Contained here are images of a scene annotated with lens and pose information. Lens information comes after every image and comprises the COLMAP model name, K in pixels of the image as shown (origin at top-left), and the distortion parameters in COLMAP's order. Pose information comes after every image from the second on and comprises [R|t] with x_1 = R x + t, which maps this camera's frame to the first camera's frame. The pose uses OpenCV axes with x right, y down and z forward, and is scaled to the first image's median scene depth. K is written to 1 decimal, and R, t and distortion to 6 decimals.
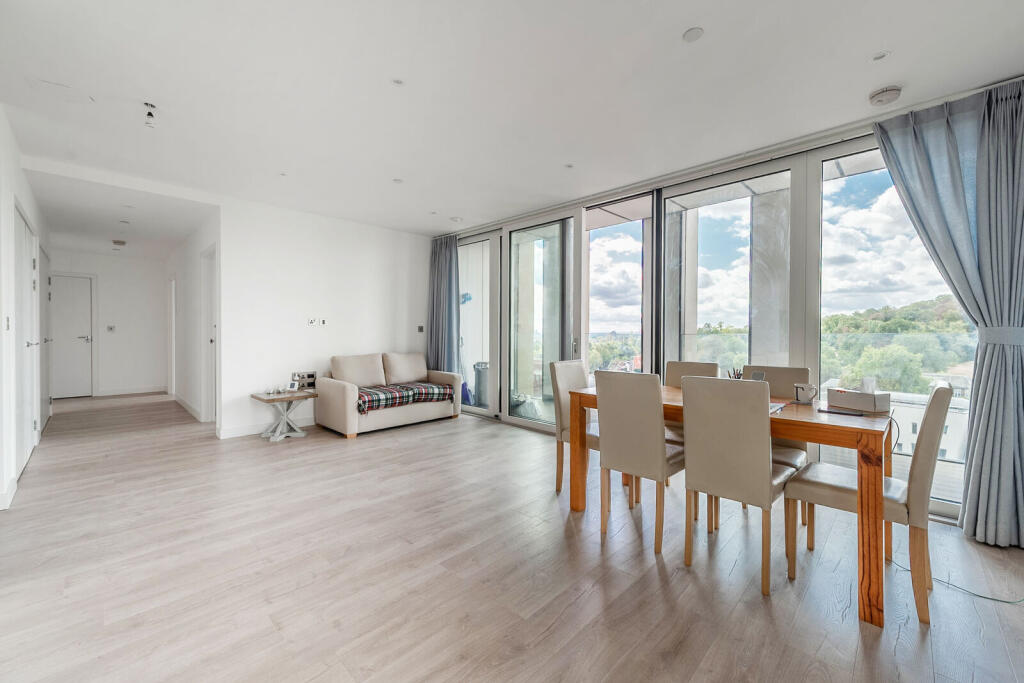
lens RADIAL K [[400.9, 0, 506.3], [0, 400.9, 337.2], [0, 0, 1]] dist [0.025056, 0.000057]
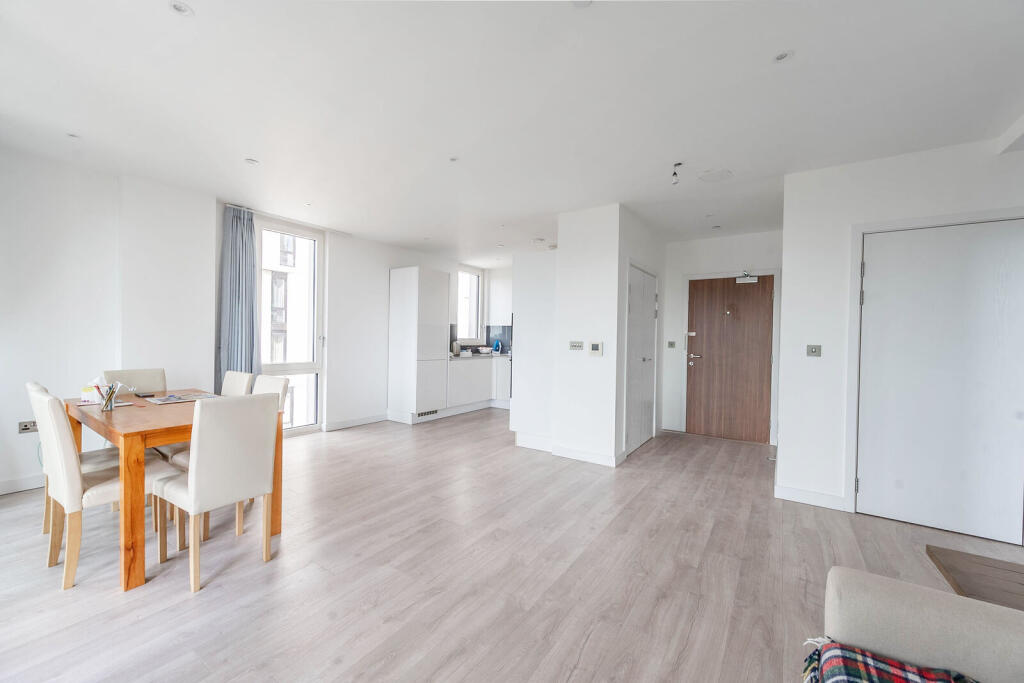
lens RADIAL K [[400.9, 0, 506.3], [0, 400.9, 337.2], [0, 0, 1]] dist [0.025056, 0.000057]
pose [[-0.983183, -0.016099, -0.181913, -0.172794], [-0.019757, 0.999637, 0.018315, -0.065555], [0.181552, 0.021601, -0.983144, 1.900796]]
